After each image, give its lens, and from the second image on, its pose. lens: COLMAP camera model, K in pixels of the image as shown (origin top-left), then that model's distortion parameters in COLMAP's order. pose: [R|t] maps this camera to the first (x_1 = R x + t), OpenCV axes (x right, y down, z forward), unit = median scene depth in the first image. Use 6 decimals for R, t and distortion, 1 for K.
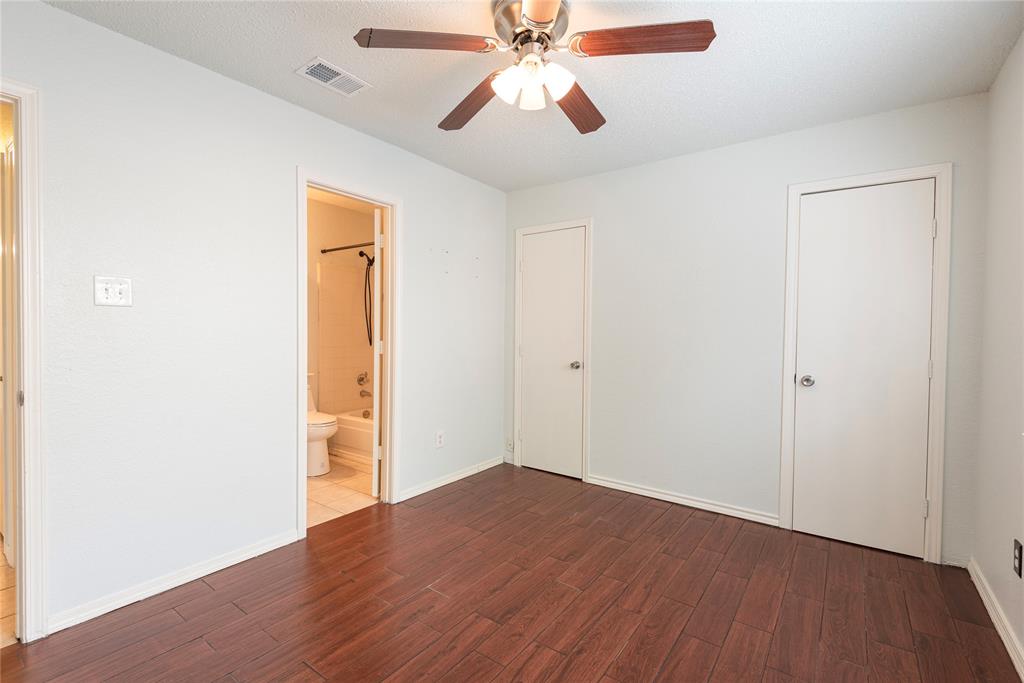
lens RADIAL K [[458.6, 0, 512.0], [0, 458.6, 341.5], [0, 0, 1]] dist [0.029800, -0.018517]
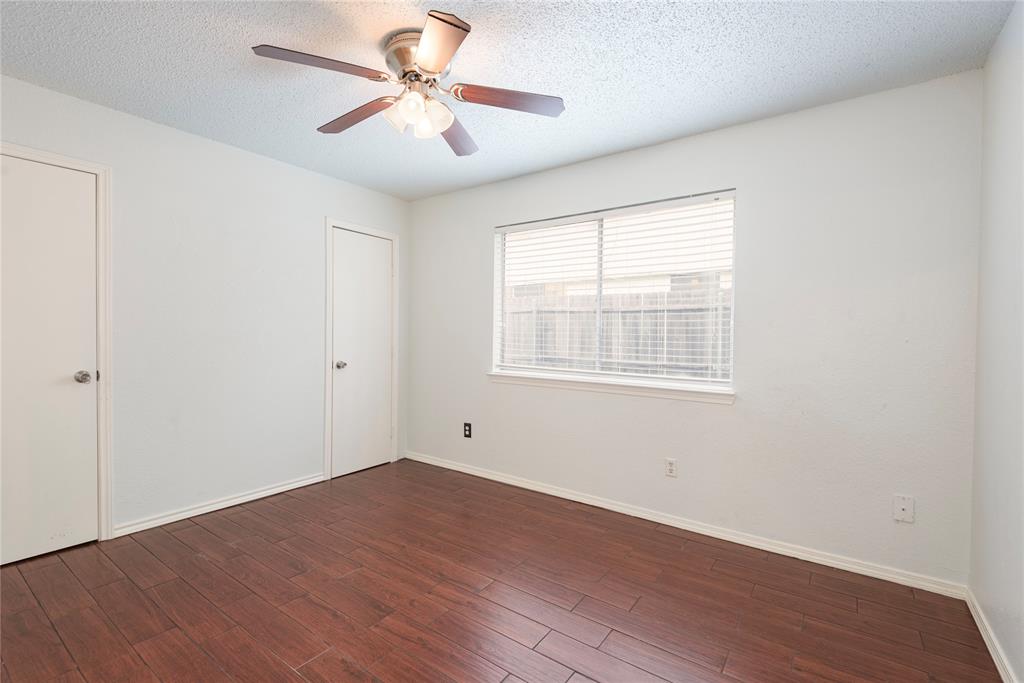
lens RADIAL K [[458.6, 0, 512.0], [0, 458.6, 341.5], [0, 0, 1]] dist [0.029800, -0.018517]
pose [[-0.012732, -0.029485, 0.999484, -0.825960], [0.005399, 0.999549, 0.029555, -0.026202], [-0.999904, 0.005772, -0.012567, 0.573807]]
